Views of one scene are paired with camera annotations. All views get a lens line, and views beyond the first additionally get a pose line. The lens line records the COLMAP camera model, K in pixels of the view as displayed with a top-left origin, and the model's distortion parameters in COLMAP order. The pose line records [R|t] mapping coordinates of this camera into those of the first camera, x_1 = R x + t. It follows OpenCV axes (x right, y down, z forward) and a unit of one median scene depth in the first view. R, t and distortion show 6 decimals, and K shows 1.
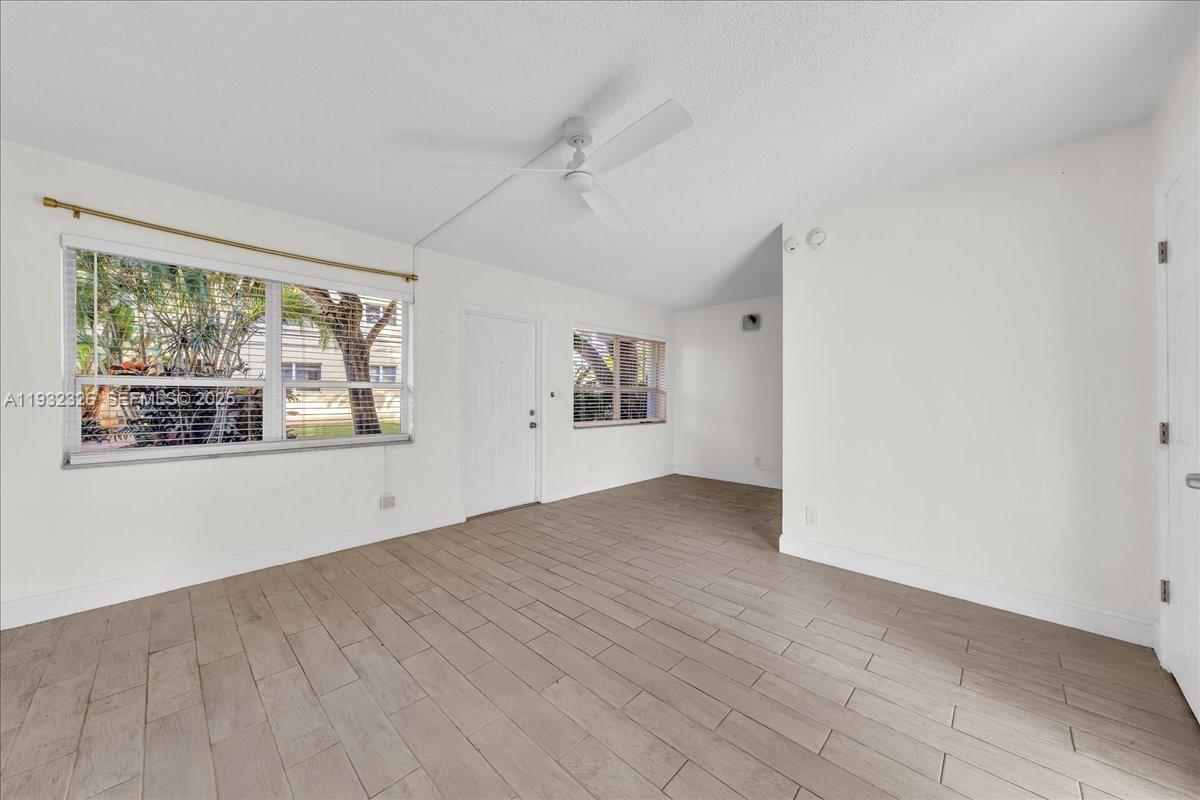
lens RADIAL K [[420.9, 0, 606.0], [0, 420.9, 395.3], [0, 0, 1]] dist [0.000517, -0.000164]
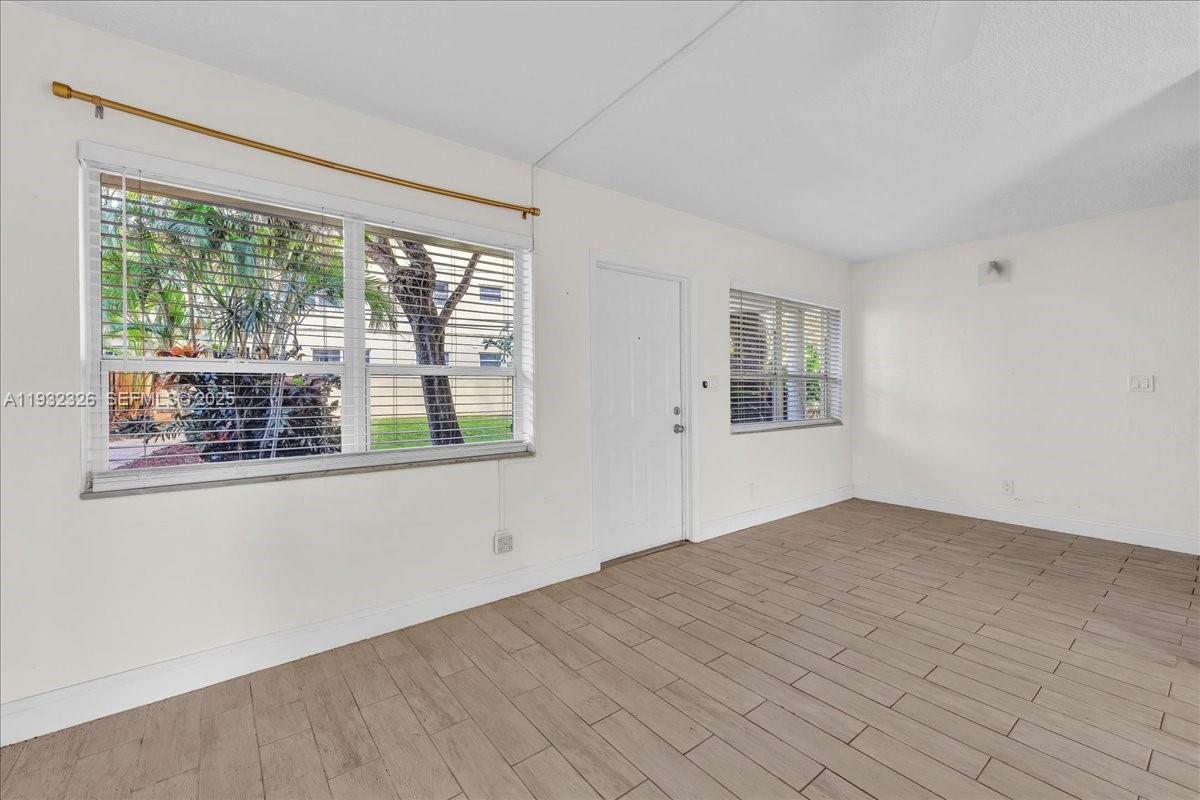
lens RADIAL K [[496.9, 0, 595.9], [0, 496.9, 388.5], [0, 0, 1]] dist [0.000658, 0.000215]
pose [[0.988209, -0.001472, -0.153104, -0.229996], [0.002272, 0.999985, 0.005051, 0.000659], [0.153094, -0.005340, 0.988197, 0.216489]]
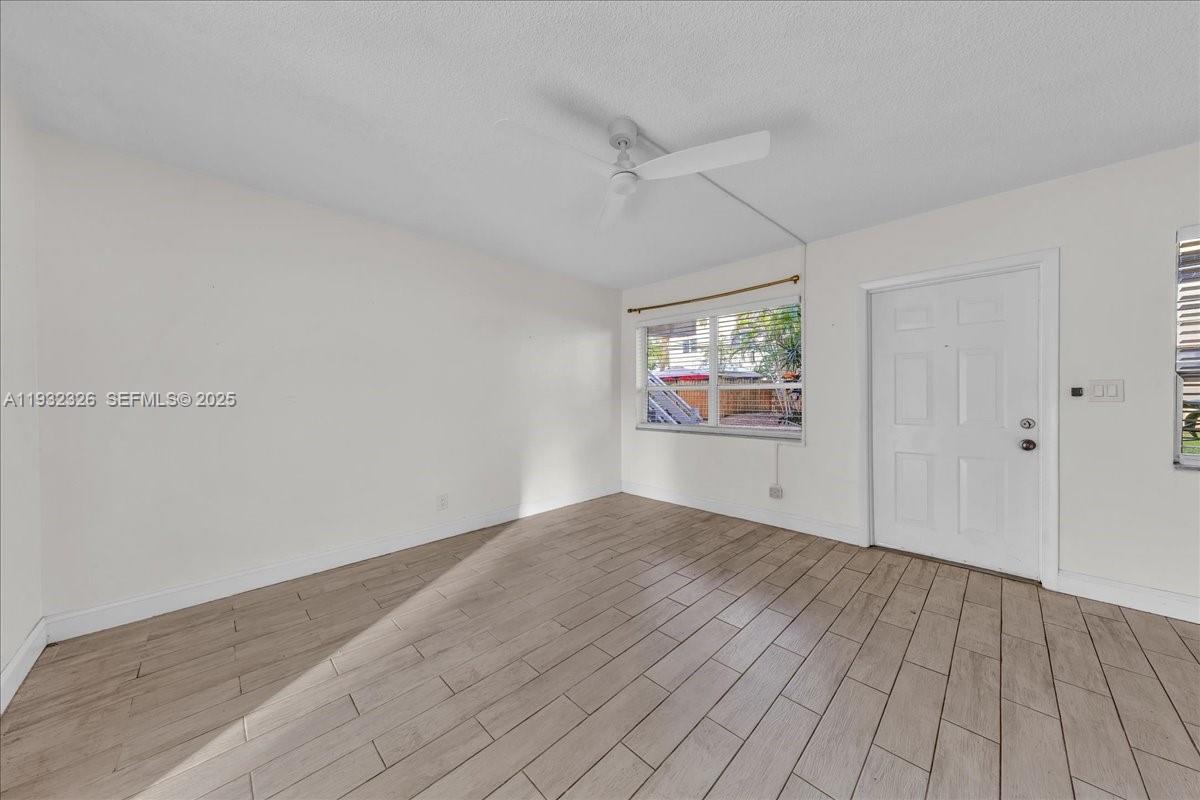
lens RADIAL K [[395.9, 0, 600.0], [0, 395.9, 400.0], [0, 0, 1]] dist [0.001717, 0.000069]
pose [[-0.031674, 0.010090, -0.999447, 0.488451], [0.005742, 0.999934, 0.009913, 0.000306], [0.999482, -0.005425, -0.031729, 0.538020]]
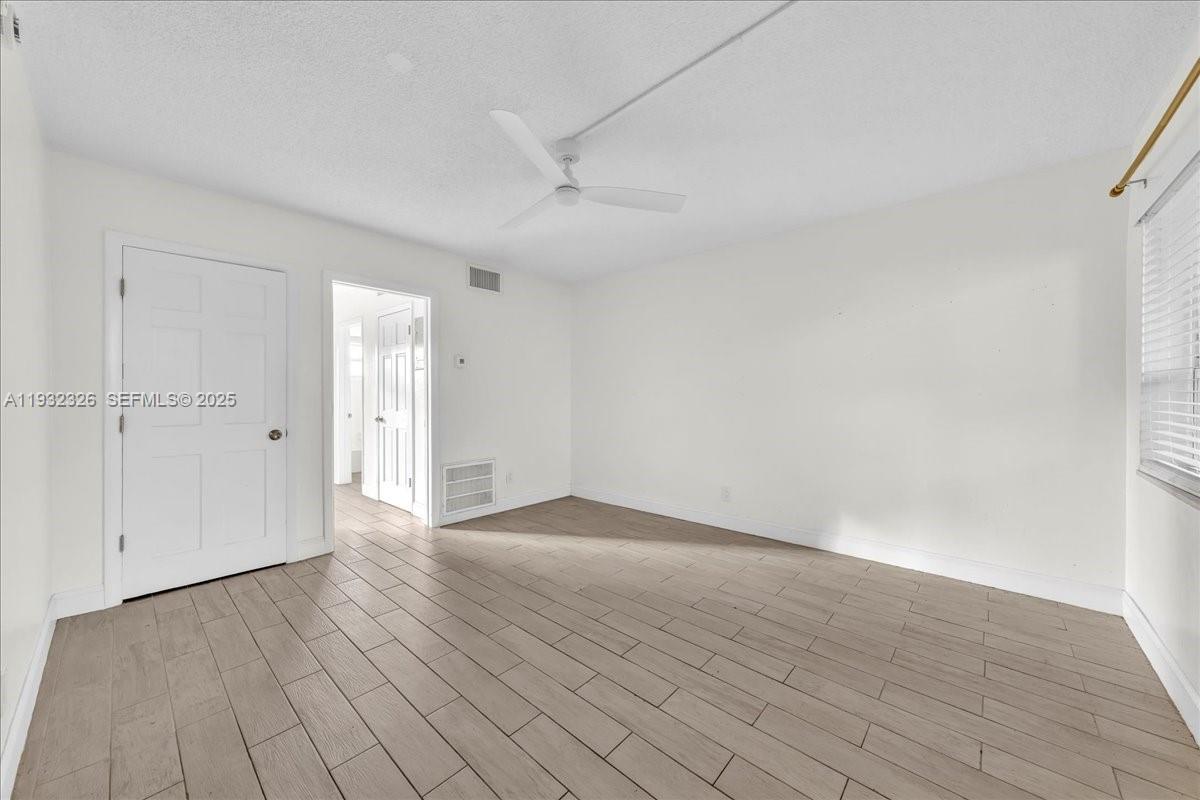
lens RADIAL K [[432.8, 0, 599.1], [0, 432.8, 396.7], [0, 0, 1]] dist [0.000211, 0.000036]
pose [[-0.999775, 0.003047, -0.020971, -0.069103], [0.002903, 0.999972, 0.006879, -0.000123], [0.020992, 0.006817, -0.999756, 1.168563]]
